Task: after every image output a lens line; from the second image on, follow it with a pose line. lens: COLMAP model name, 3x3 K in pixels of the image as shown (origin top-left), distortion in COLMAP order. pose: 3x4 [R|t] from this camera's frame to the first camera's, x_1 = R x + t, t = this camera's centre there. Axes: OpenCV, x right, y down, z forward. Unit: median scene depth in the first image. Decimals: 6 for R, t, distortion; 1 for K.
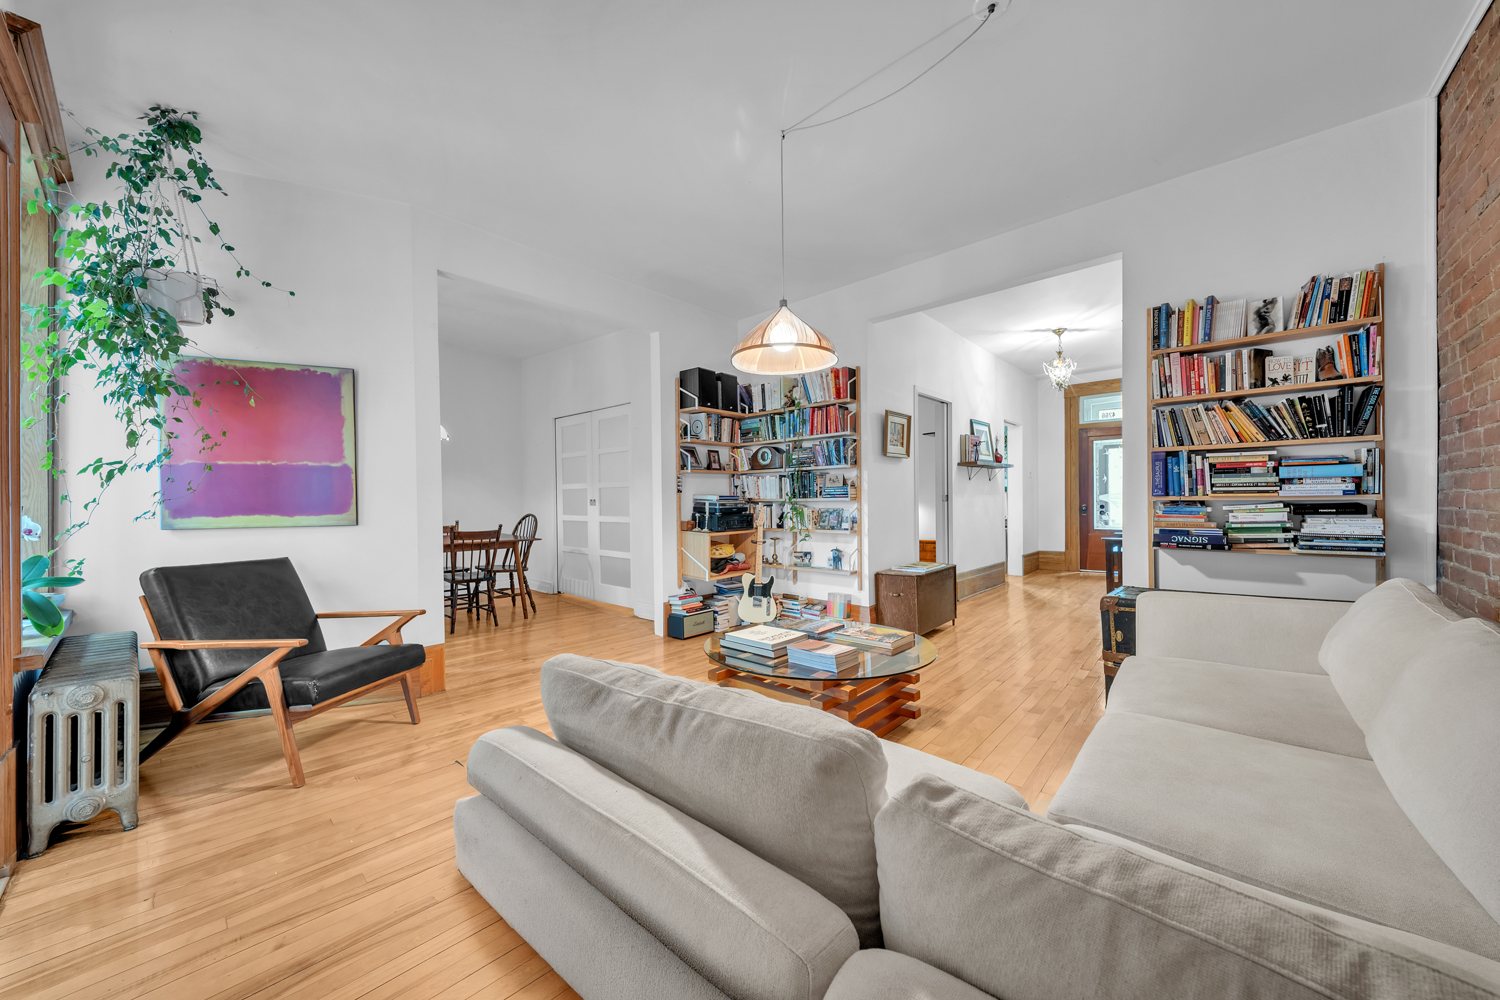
lens RADIAL K [[536.5, 0, 742.8], [0, 536.5, 496.6], [0, 0, 1]] dist [-0.000488, -0.000145]
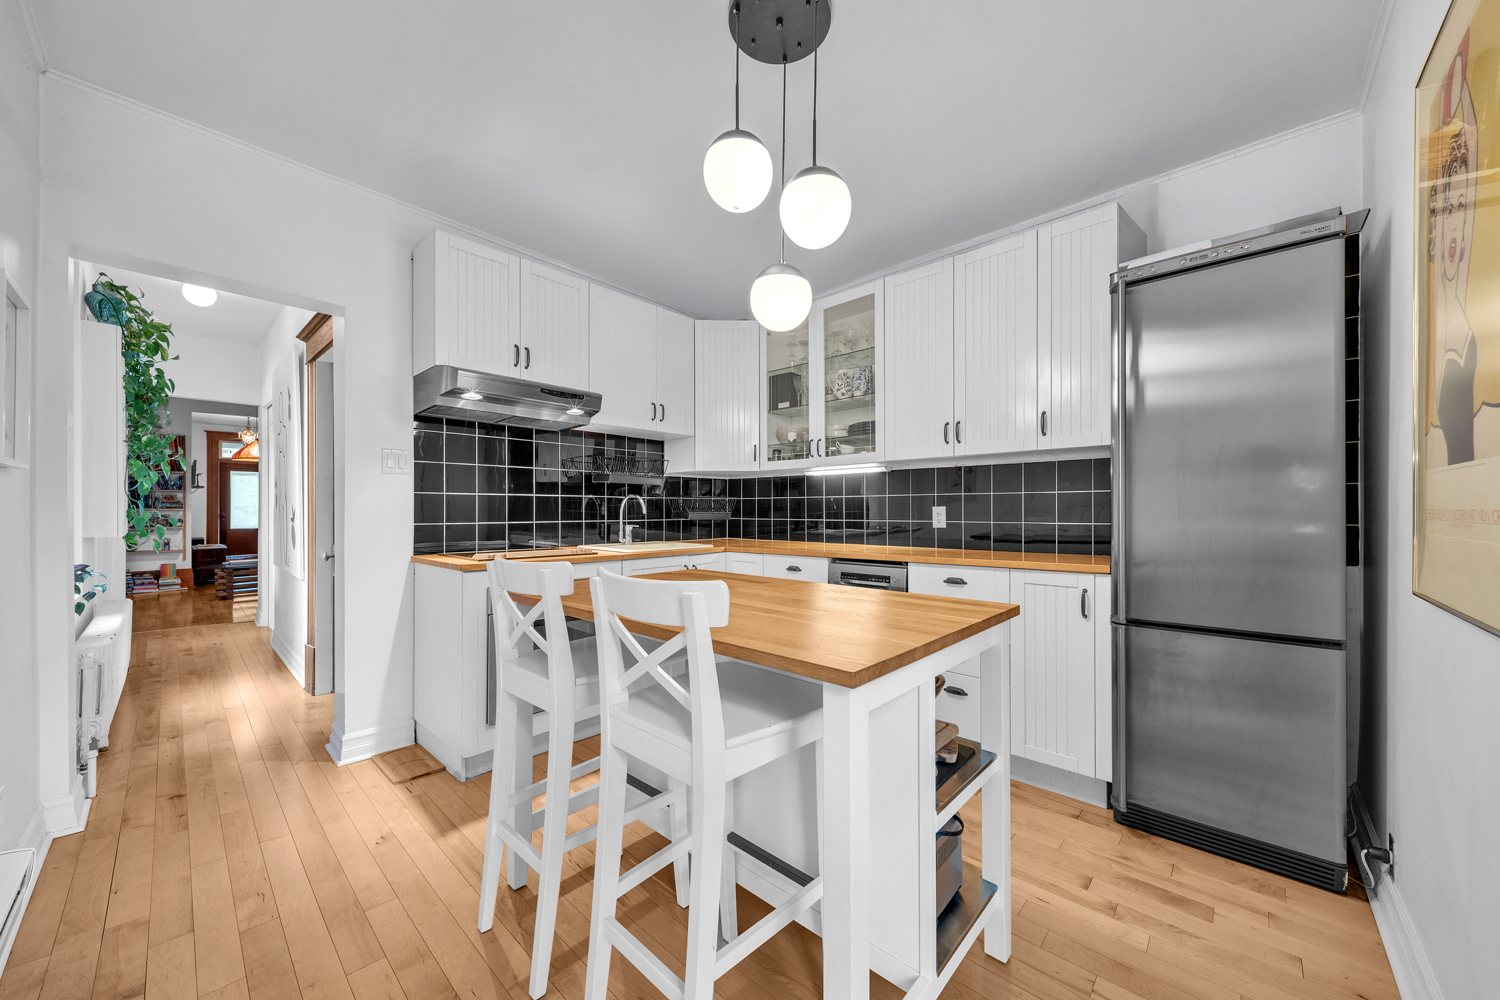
lens RADIAL K [[536.5, 0, 742.8], [0, 536.5, 496.6], [0, 0, 1]] dist [-0.000488, -0.000145]
pose [[0.016584, 0.019223, 0.999678, -1.502035], [0.008366, 0.999778, -0.019364, 0.014175], [-0.999827, 0.008684, 0.016419, -0.853994]]
